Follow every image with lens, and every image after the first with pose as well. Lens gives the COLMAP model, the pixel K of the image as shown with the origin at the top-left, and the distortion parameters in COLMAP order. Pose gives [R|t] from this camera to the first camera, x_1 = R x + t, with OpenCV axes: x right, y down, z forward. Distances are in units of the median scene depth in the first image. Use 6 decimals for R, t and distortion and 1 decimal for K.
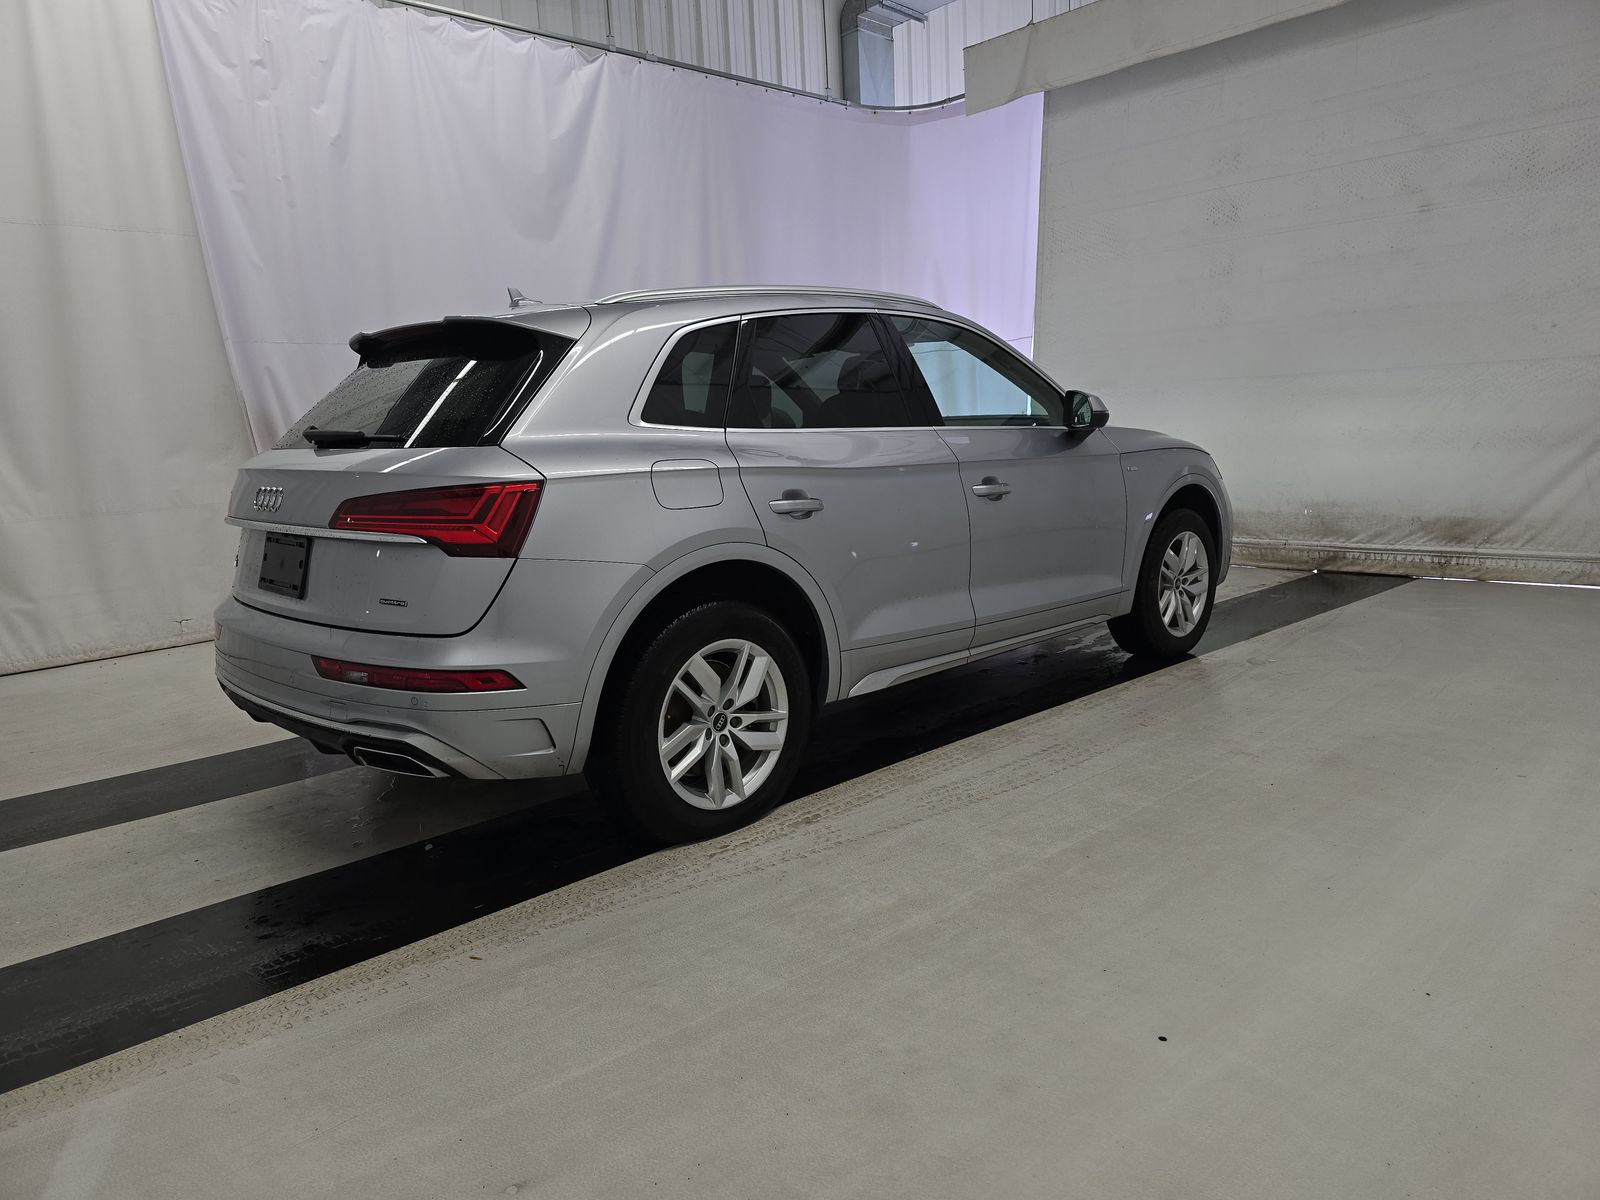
lens RADIAL K [[1094.0, 0, 800.0], [0, 1094.0, 600.0], [0, 0, 1]] dist [0.077486, -0.076965]
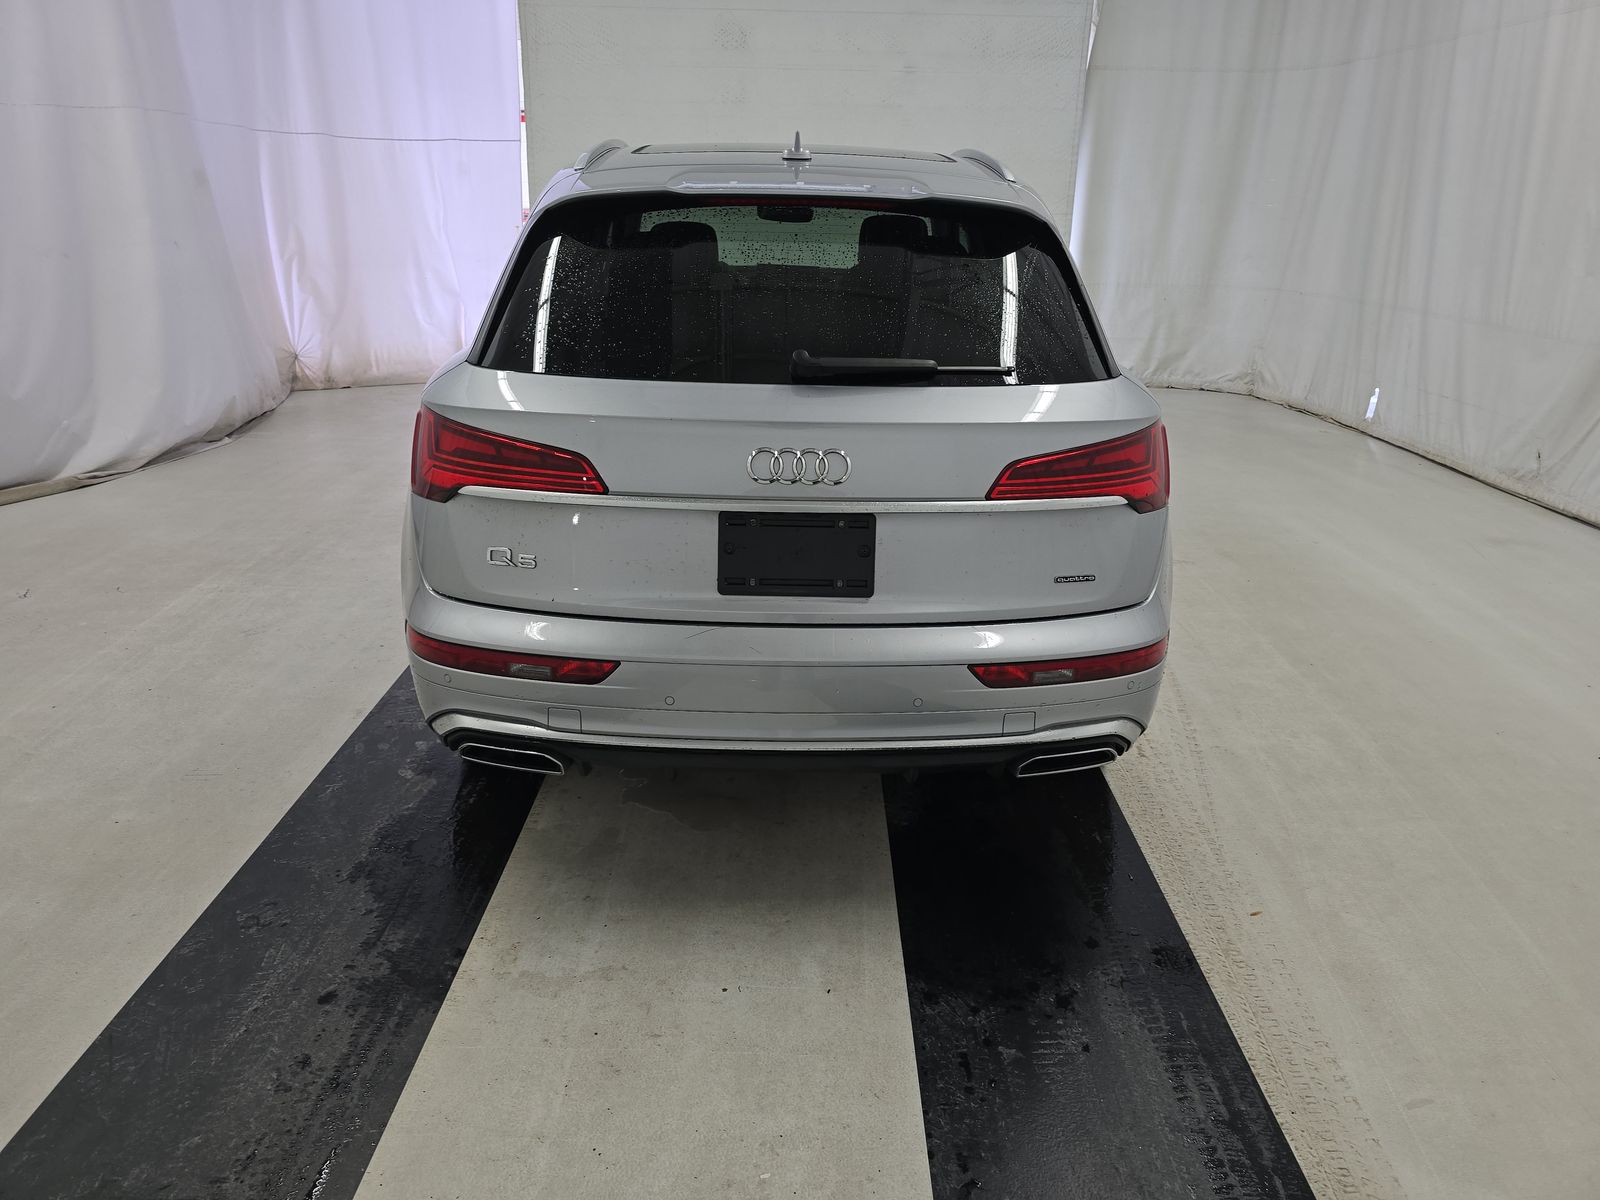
lens RADIAL K [[1094.0, 0, 800.0], [0, 1094.0, 600.0], [0, 0, 1]] dist [0.077486, -0.076965]
pose [[0.671715, -0.211954, 0.709841, -0.988861], [0.073530, 0.972540, 0.220814, -0.161983], [-0.737151, -0.096129, 0.668855, 0.540796]]
